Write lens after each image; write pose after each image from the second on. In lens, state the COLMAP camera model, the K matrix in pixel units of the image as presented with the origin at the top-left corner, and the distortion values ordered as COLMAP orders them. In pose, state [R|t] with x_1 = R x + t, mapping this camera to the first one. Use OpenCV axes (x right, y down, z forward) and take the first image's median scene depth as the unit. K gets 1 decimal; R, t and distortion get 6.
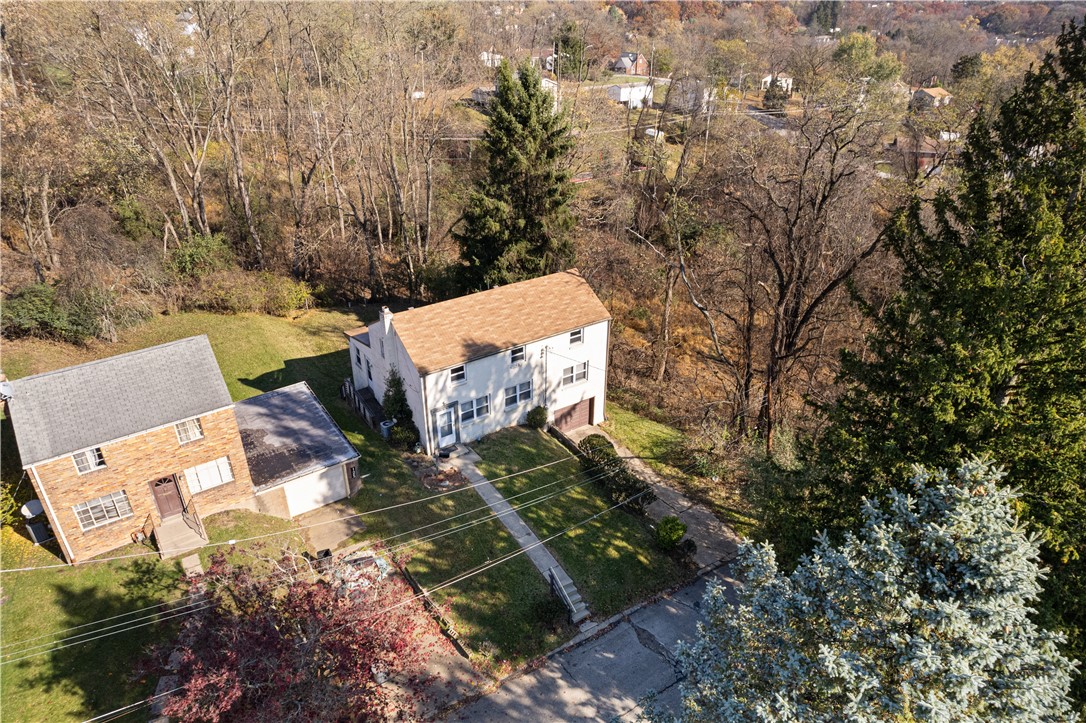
lens RADIAL K [[695.4, 0, 545.3], [0, 695.4, 360.3], [0, 0, 1]] dist [-0.034664, 0.006123]
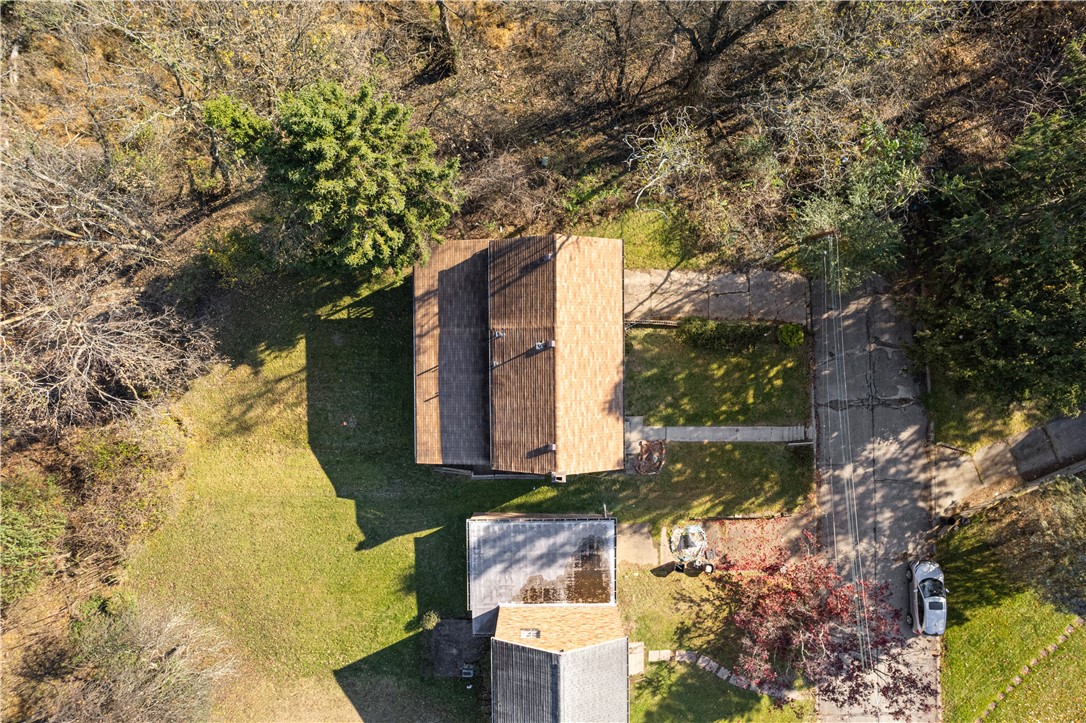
lens RADIAL K [[695.4, 0, 541.3], [0, 695.4, 360.9], [0, 0, 1]] dist [-0.034664, 0.006123]
pose [[0.564264, -0.825531, -0.010198, -0.095751], [0.391963, 0.257001, 0.883355, -0.928908], [-0.726616, -0.502442, 0.468594, 0.607563]]
